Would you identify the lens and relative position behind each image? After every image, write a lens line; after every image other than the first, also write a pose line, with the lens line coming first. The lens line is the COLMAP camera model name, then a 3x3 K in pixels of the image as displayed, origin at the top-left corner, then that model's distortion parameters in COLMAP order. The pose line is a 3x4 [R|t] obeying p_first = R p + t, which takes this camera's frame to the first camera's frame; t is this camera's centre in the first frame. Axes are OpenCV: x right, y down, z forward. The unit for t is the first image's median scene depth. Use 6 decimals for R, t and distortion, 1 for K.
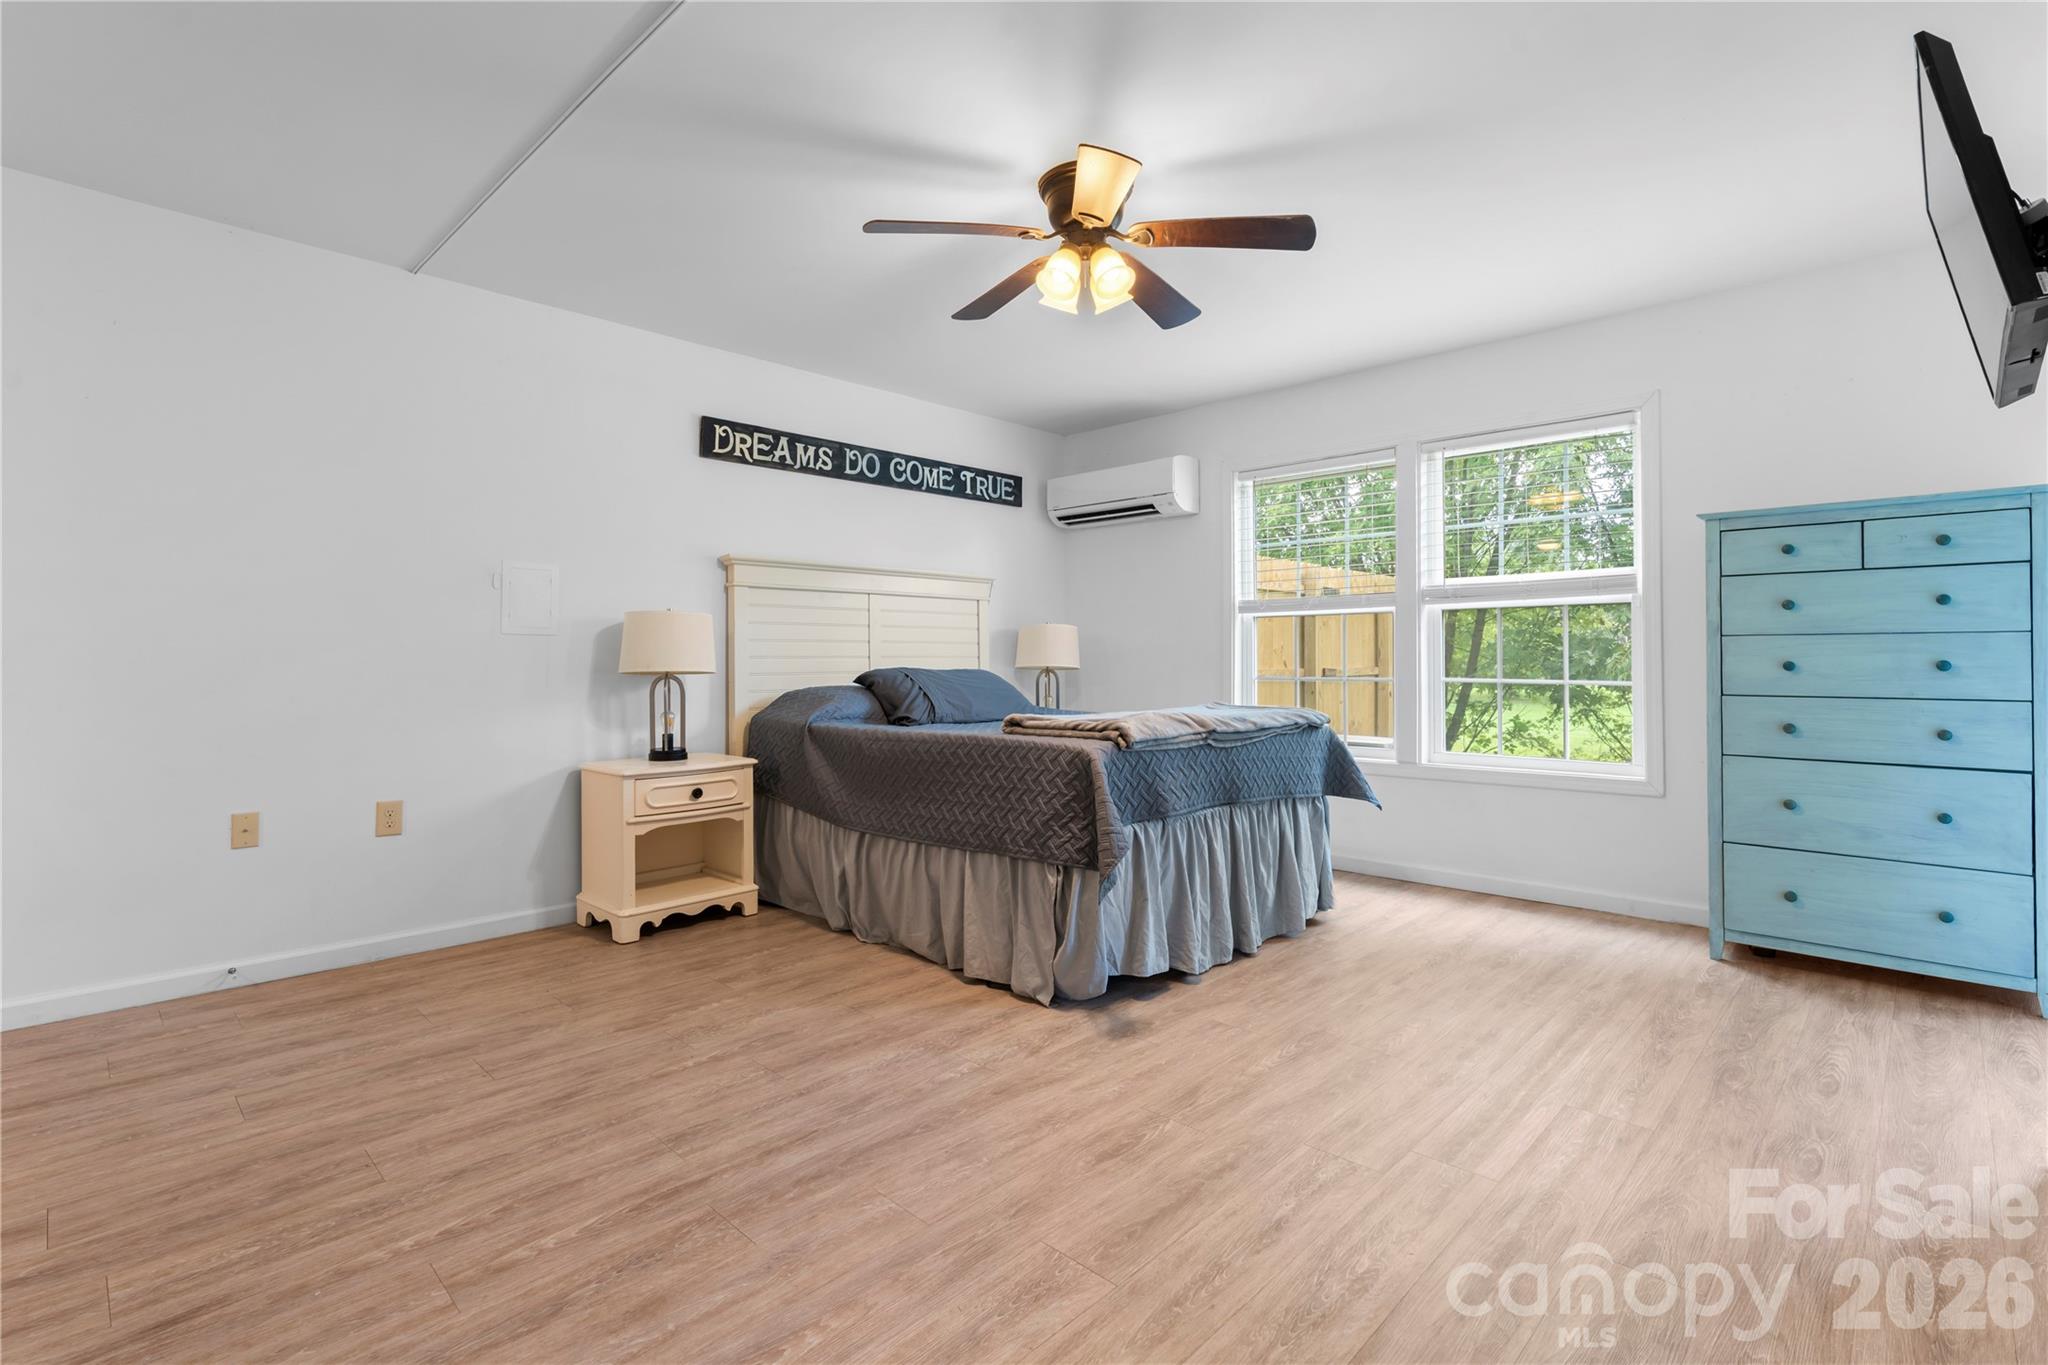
lens RADIAL K [[936.4, 0, 1037.6], [0, 936.4, 627.6], [0, 0, 1]] dist [-0.000967, -0.000302]
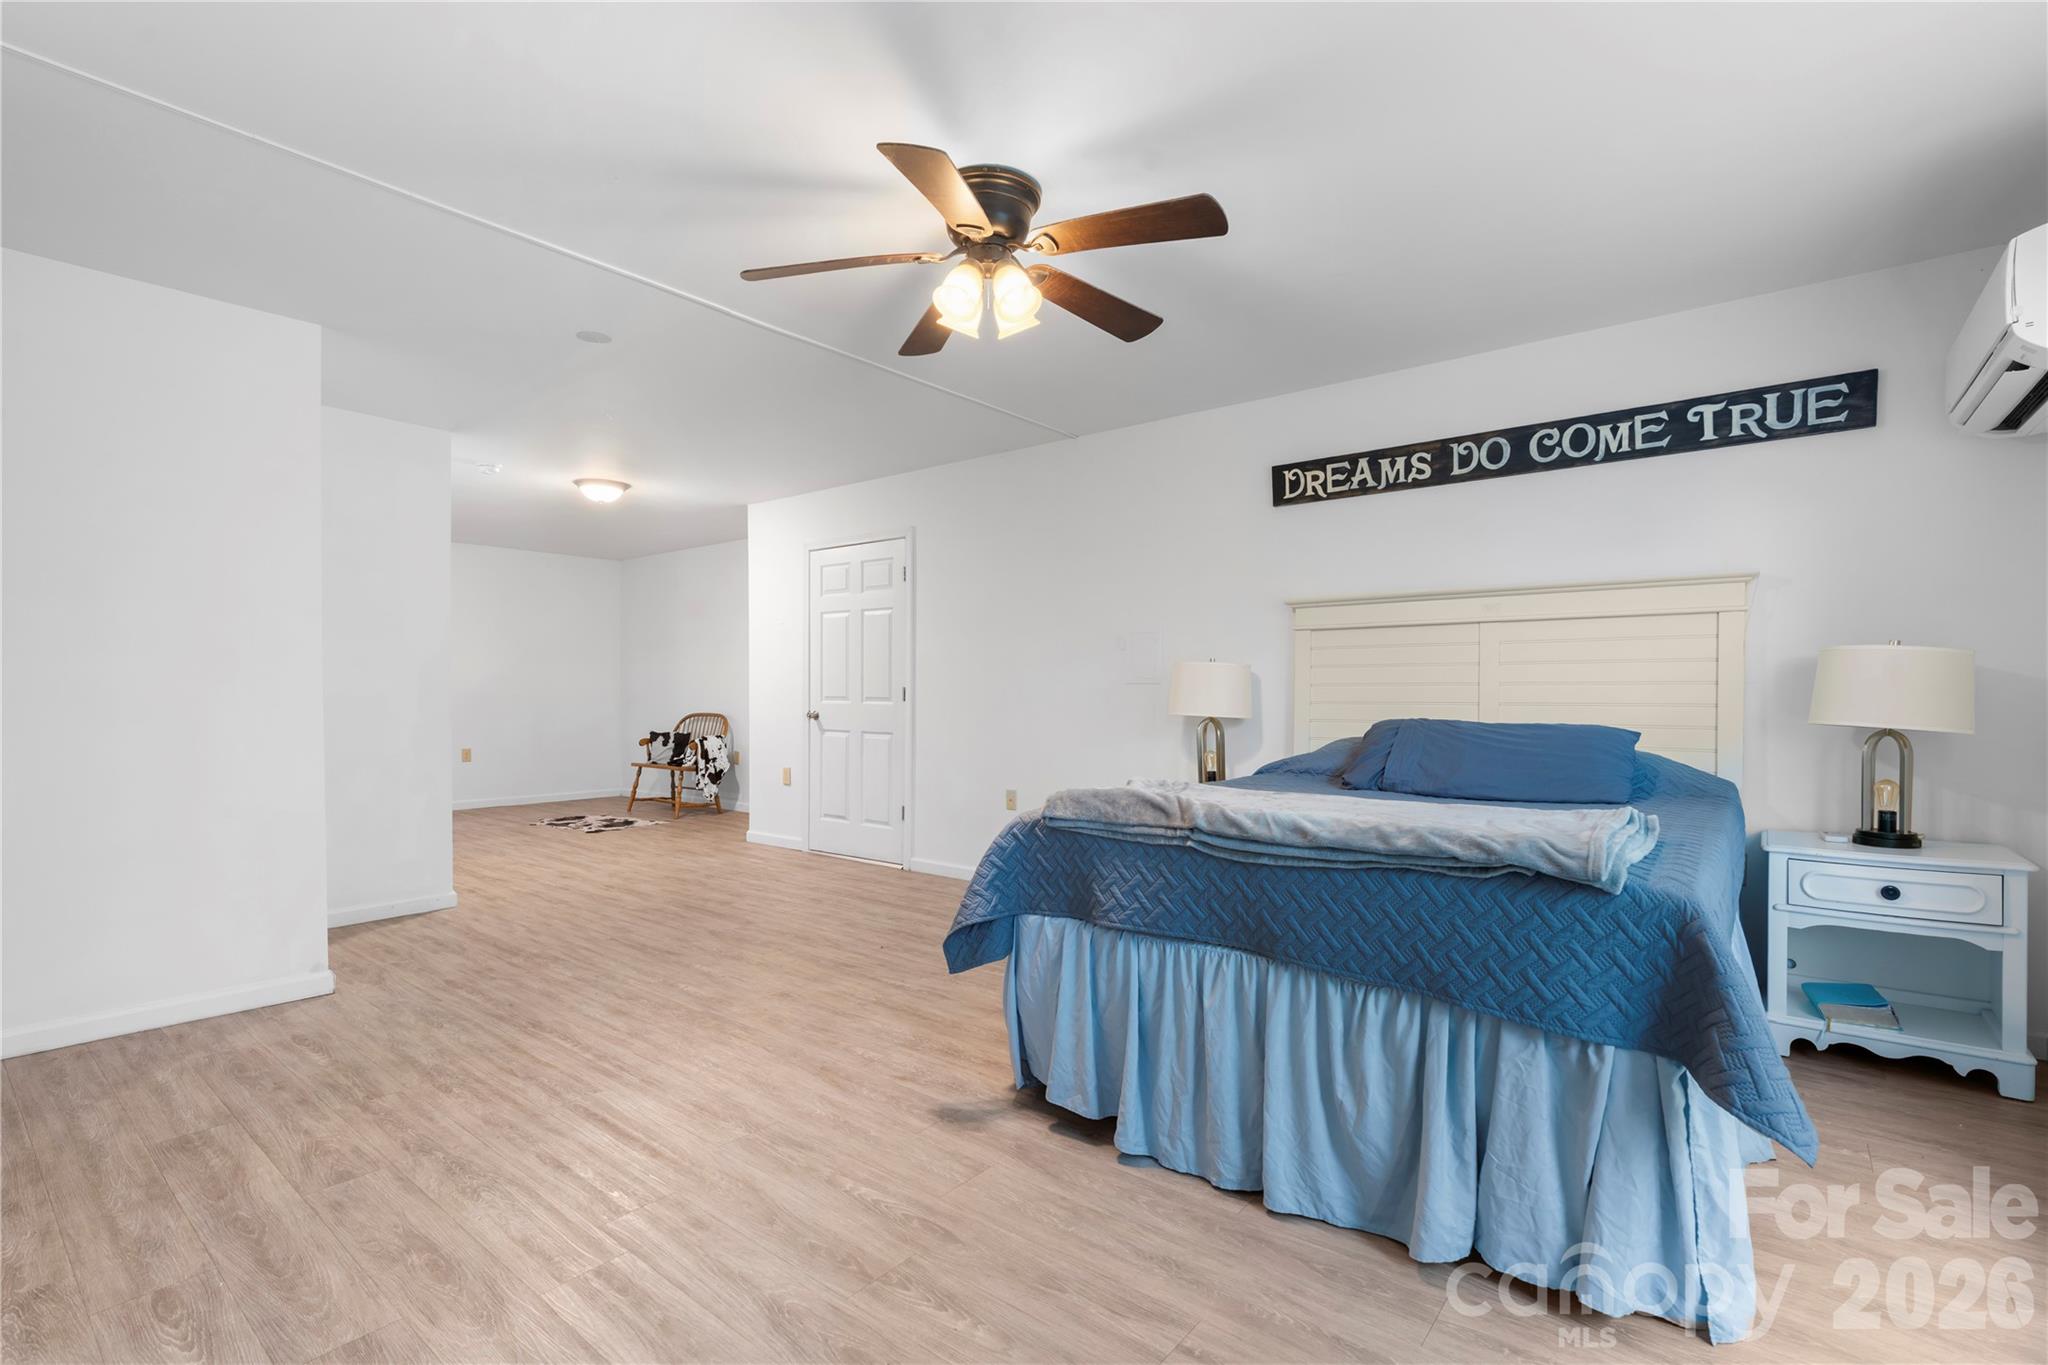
lens RADIAL K [[936.4, 0, 1008.8], [0, 936.4, 690.0], [0, 0, 1]] dist [-0.000967, -0.000302]
pose [[0.081665, 0.000638, -0.996660, 0.600571], [0.032022, 0.999482, 0.003264, 0.004944], [0.996145, -0.032182, 0.081603, 0.584575]]
